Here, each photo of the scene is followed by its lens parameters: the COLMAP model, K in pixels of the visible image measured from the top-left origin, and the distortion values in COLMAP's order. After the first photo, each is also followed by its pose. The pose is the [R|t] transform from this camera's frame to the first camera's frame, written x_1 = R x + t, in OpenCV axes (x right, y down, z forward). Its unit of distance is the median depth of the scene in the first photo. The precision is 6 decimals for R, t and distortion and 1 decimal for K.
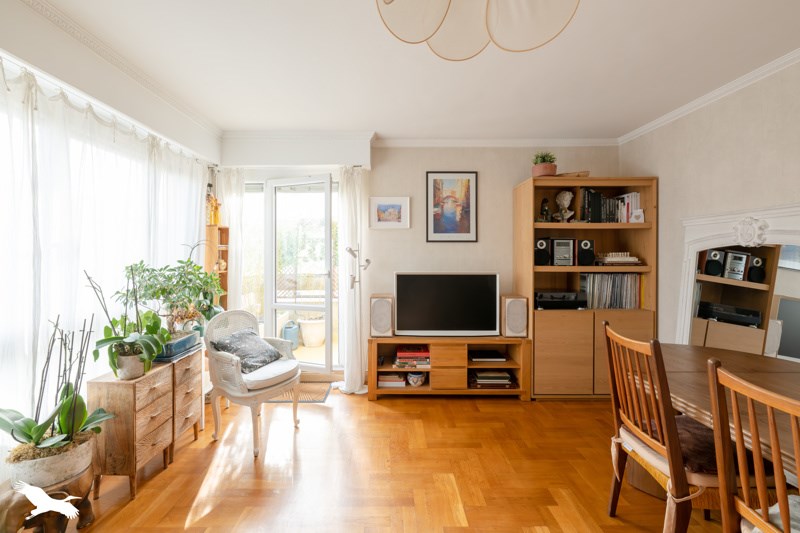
lens RADIAL K [[320.4, 0, 390.1], [0, 320.4, 257.5], [0, 0, 1]] dist [-0.000863, -0.000460]
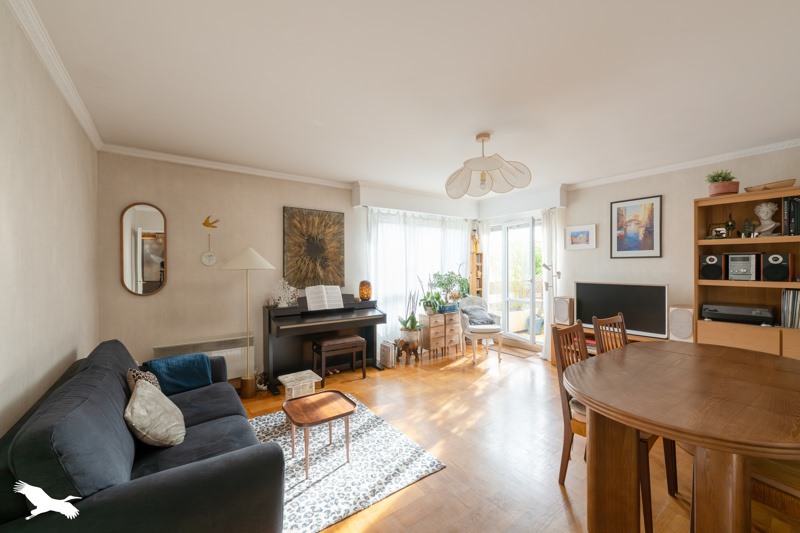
lens RADIAL K [[320.4, 0, 390.1], [0, 320.4, 257.5], [0, 0, 1]] dist [-0.000863, -0.000460]
pose [[0.564642, -0.023580, -0.824999, 0.743163], [0.003449, 0.999650, -0.026211, -0.024119], [0.825328, 0.011954, 0.564526, -0.482791]]
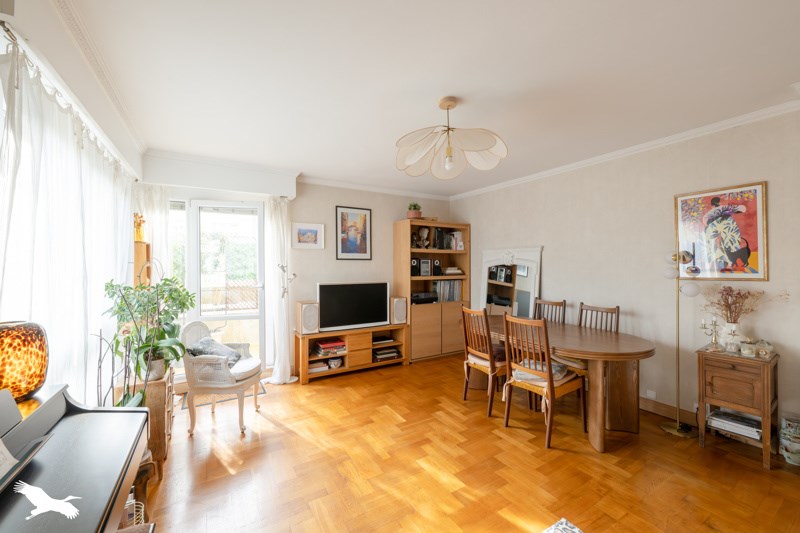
lens RADIAL K [[320.6, 0, 400.0], [0, 320.6, 266.5], [0, 0, 1]] dist [0.000317, -0.000083]
pose [[0.854833, -0.003054, 0.518894, -0.386743], [0.003733, 0.999993, -0.000264, -0.021165], [-0.518889, 0.002163, 0.854839, -0.287044]]
